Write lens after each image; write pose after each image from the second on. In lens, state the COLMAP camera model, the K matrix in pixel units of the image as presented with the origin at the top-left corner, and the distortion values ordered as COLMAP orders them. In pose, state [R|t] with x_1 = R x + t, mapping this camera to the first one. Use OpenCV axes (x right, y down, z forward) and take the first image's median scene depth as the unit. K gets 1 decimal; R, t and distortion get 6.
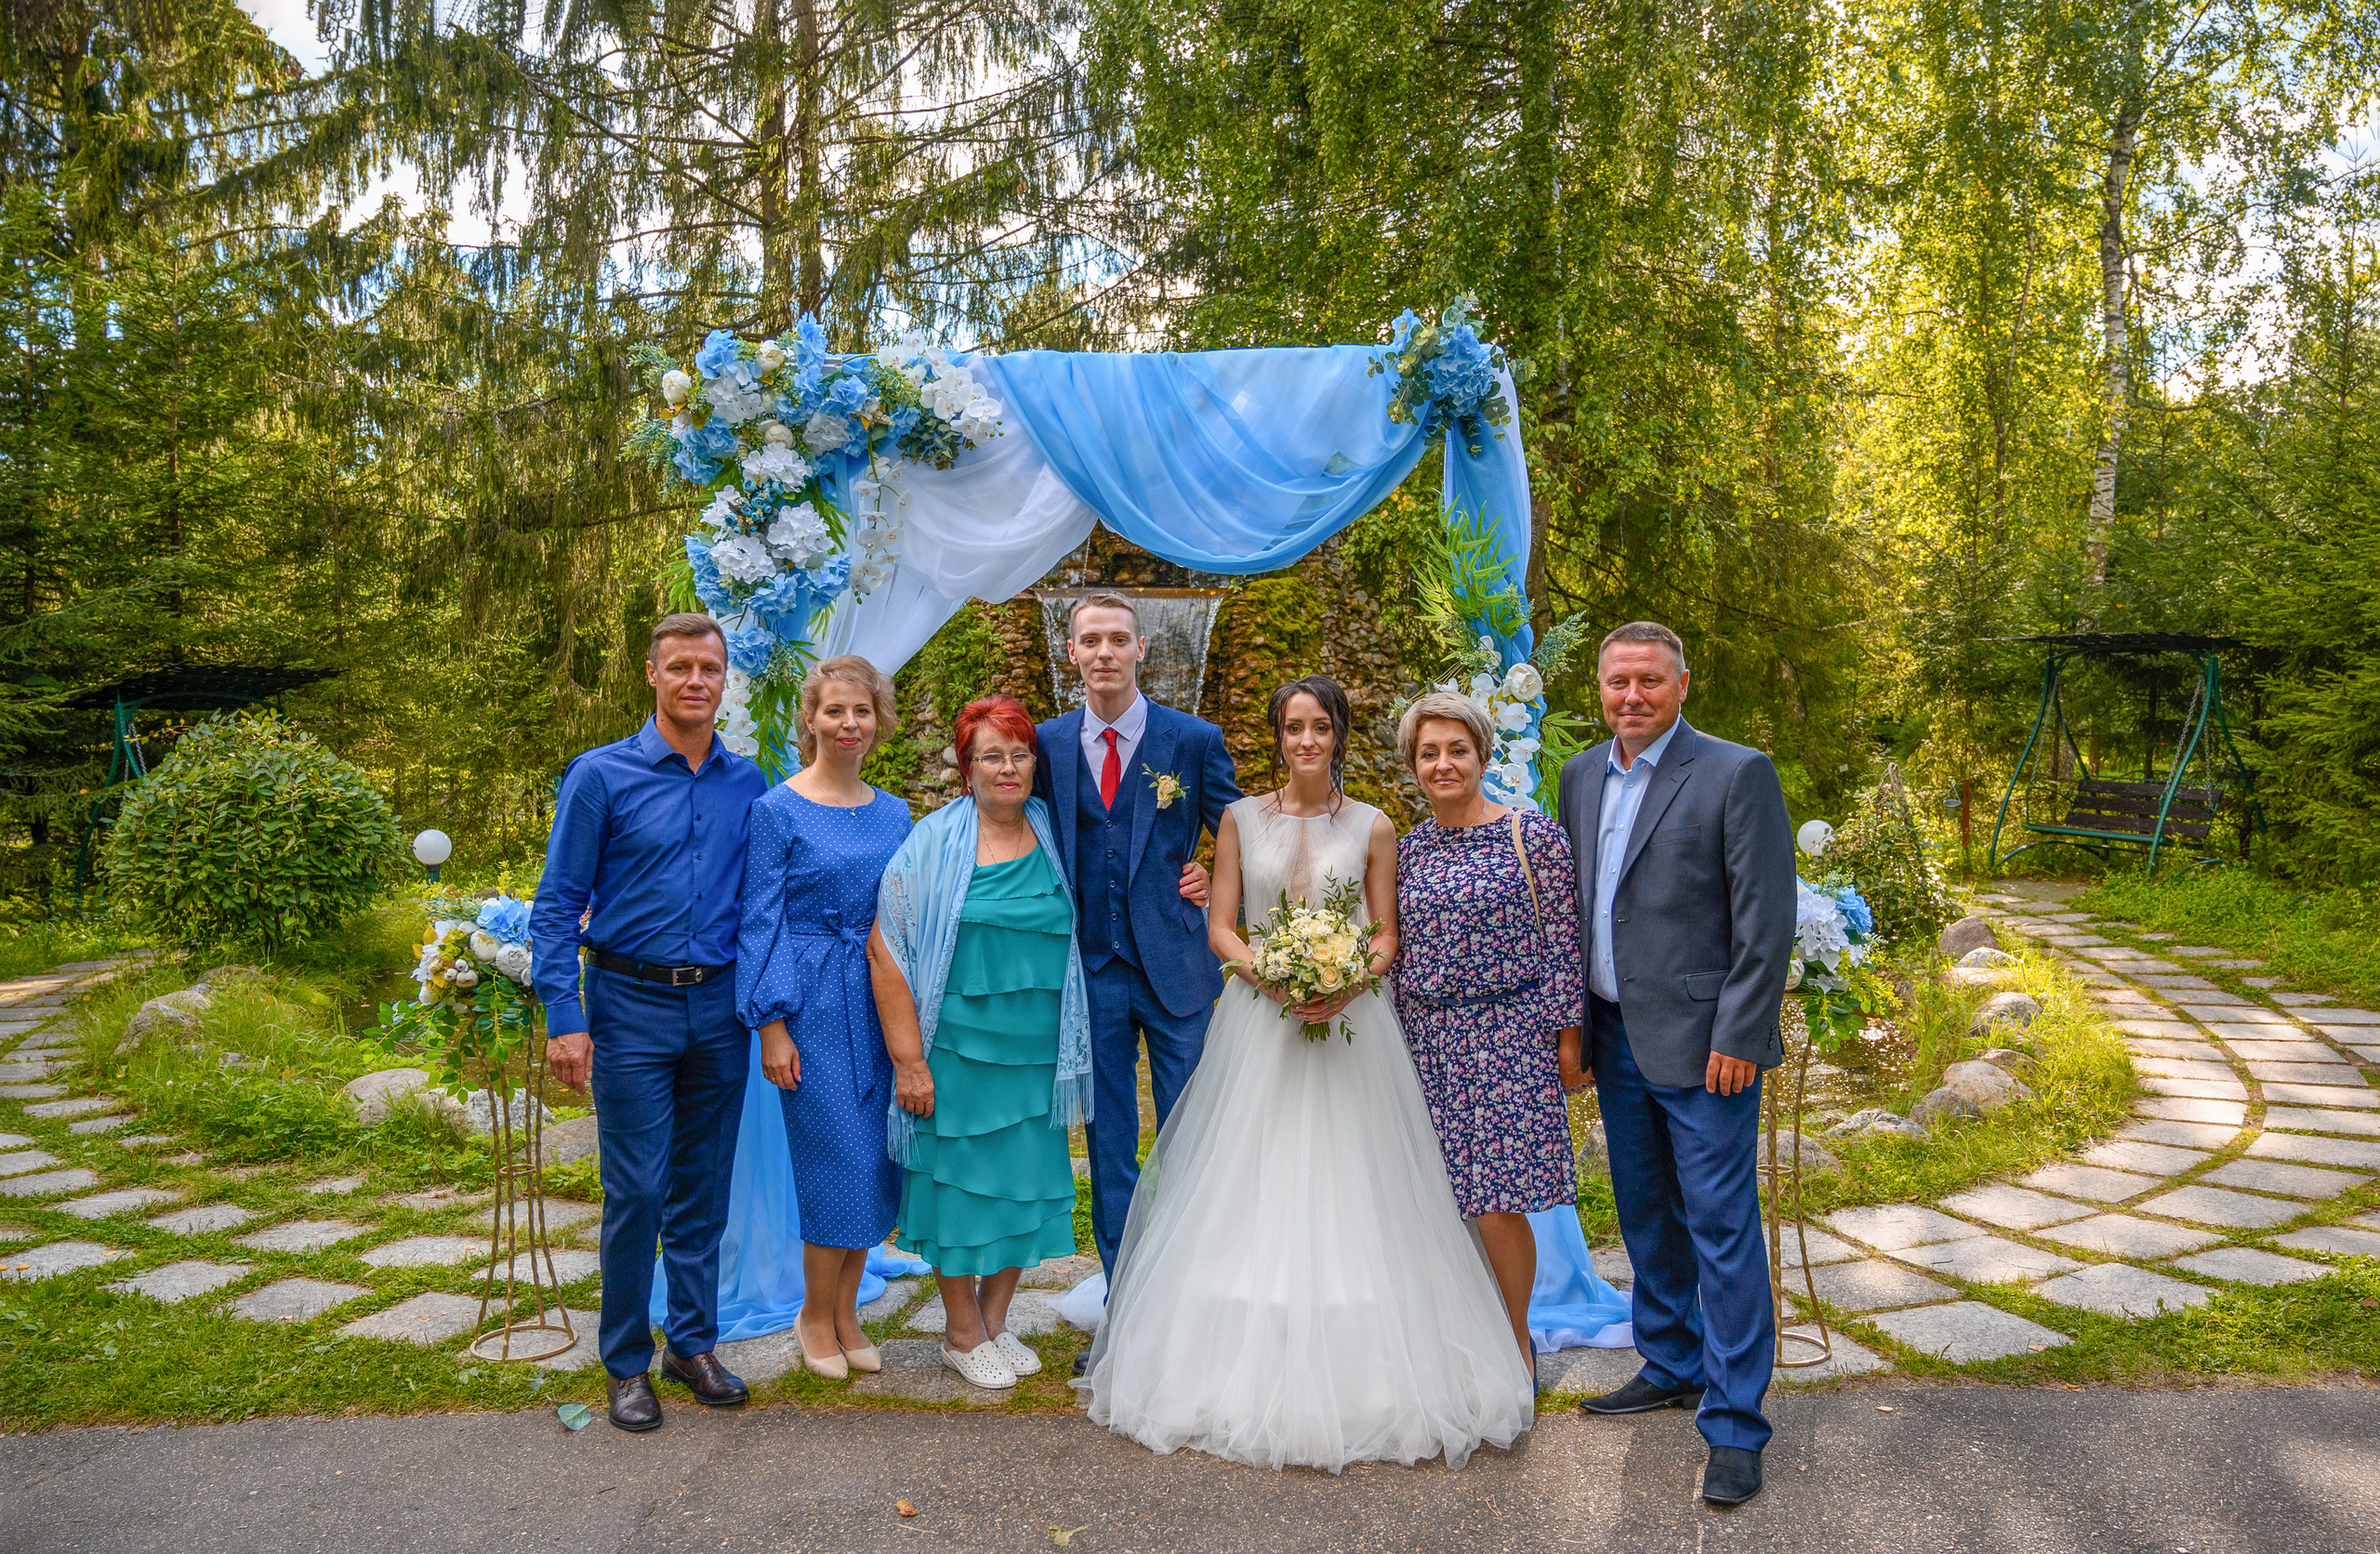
lens RADIAL K [[1774.4, 0, 1184.3], [0, 1774.4, 792.3], [0, 0, 1]] dist [0.001894, -0.003097]
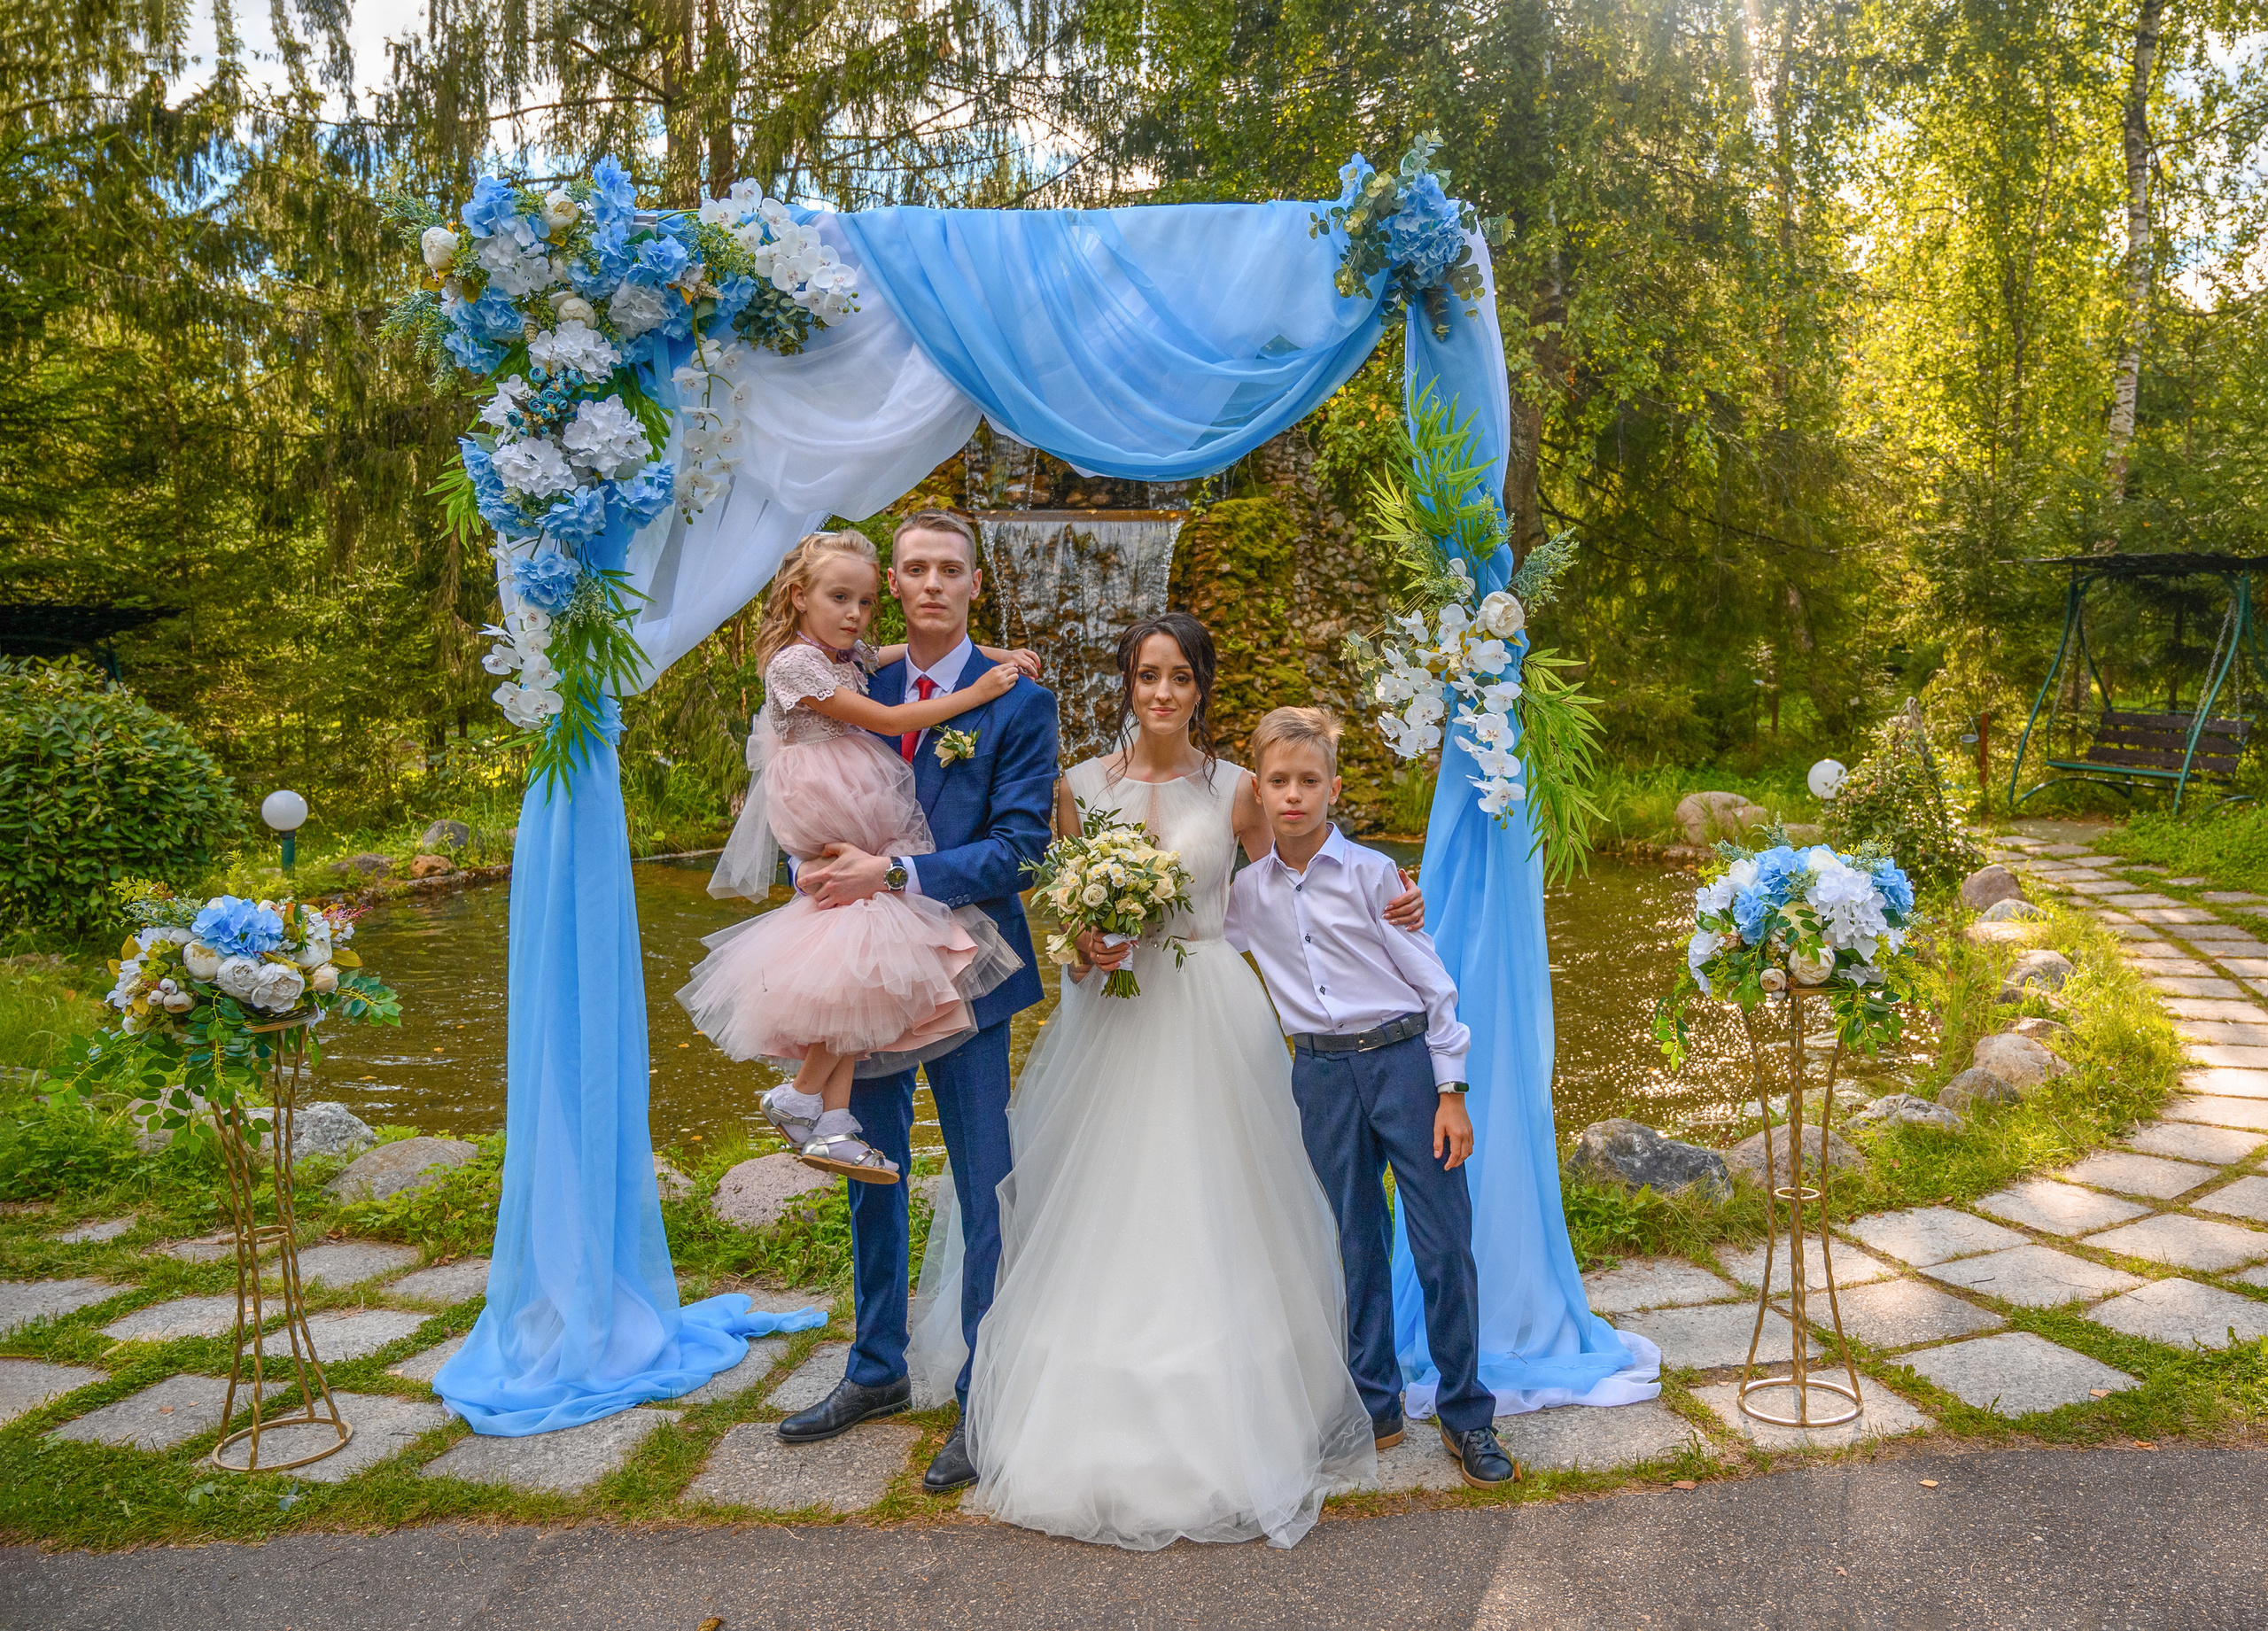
lens RADIAL K [[1844.8, 0, 1282.1], [0, 1844.8, 832.2], [0, 0, 1]] dist [-0.003811, 0.006934]
pose [[0.998113, -0.015141, 0.059515, 0.013179], [0.011759, 0.998319, 0.056759, -0.003857], [-0.060275, -0.055952, 0.996612, 0.051881]]
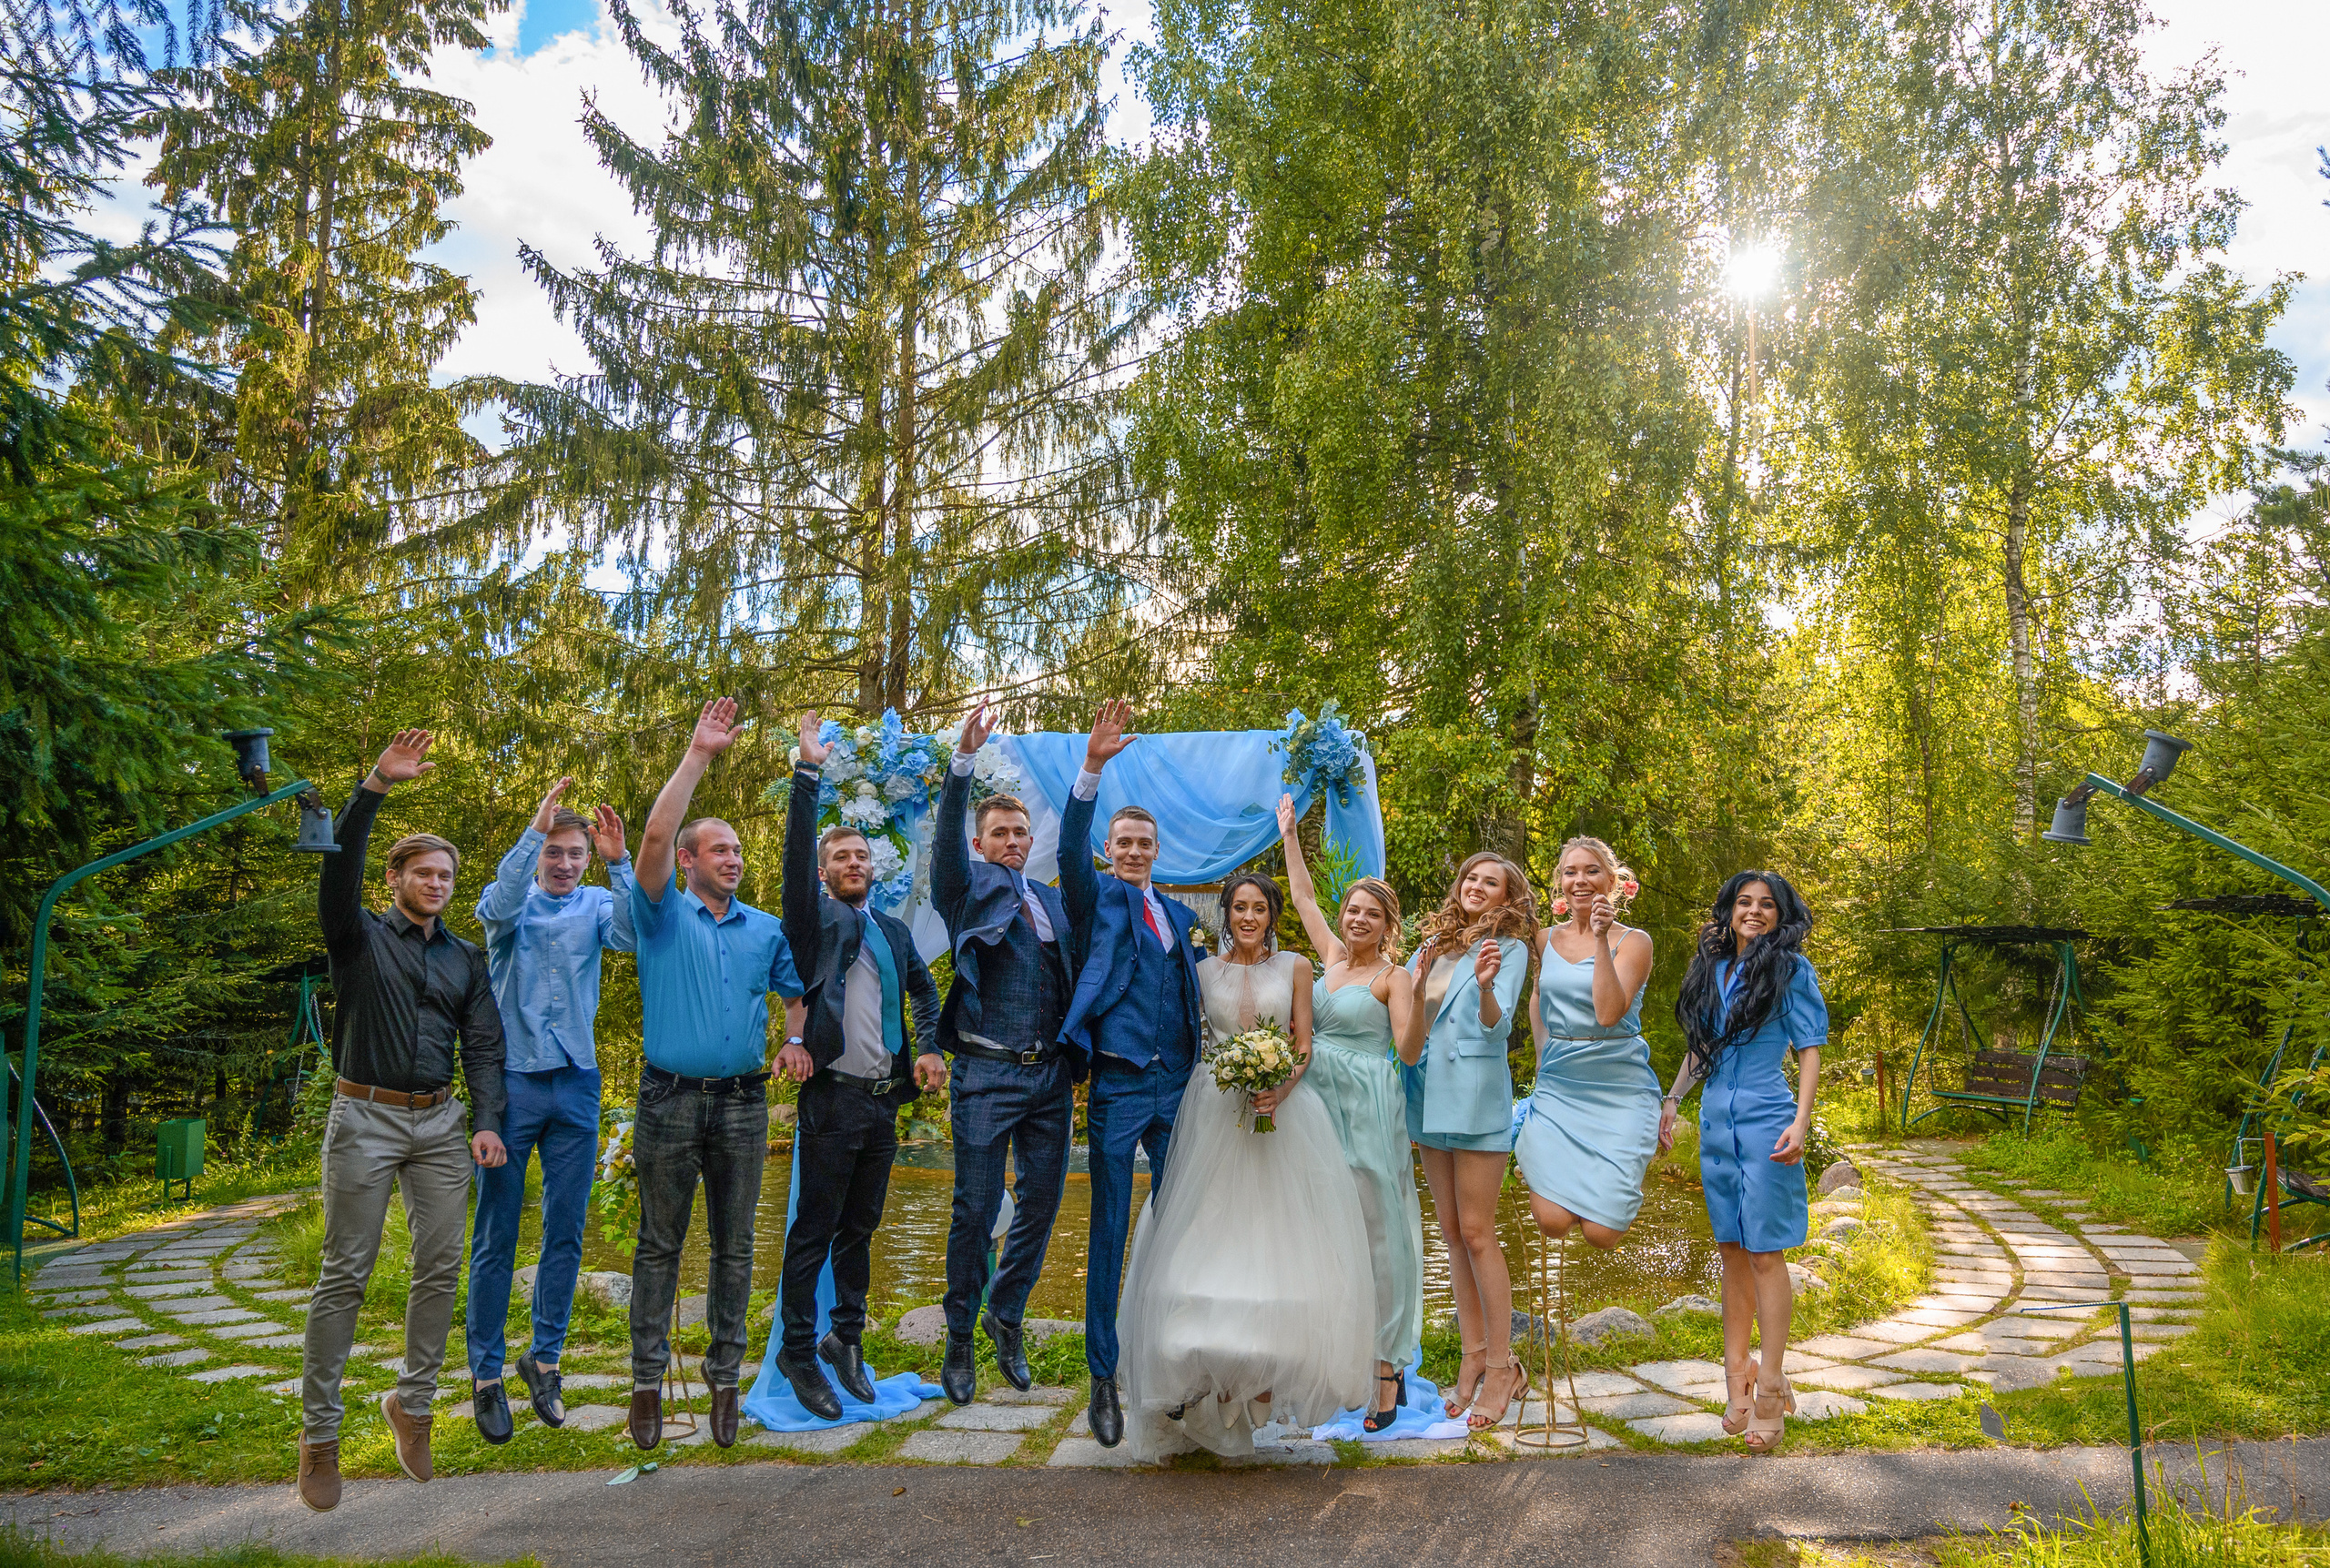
lens RADIAL K [[1744.4, 0, 1247.3], [0, 1744.4, 788.9], [0, 0, 1]] dist [-0.006861, -0.002123]
pose [[0.999970, 0.003491, -0.006963, 0.034680], [-0.004581, 0.986565, -0.163307, 0.011362], [0.006299, 0.163334, 0.986551, -0.152214]]
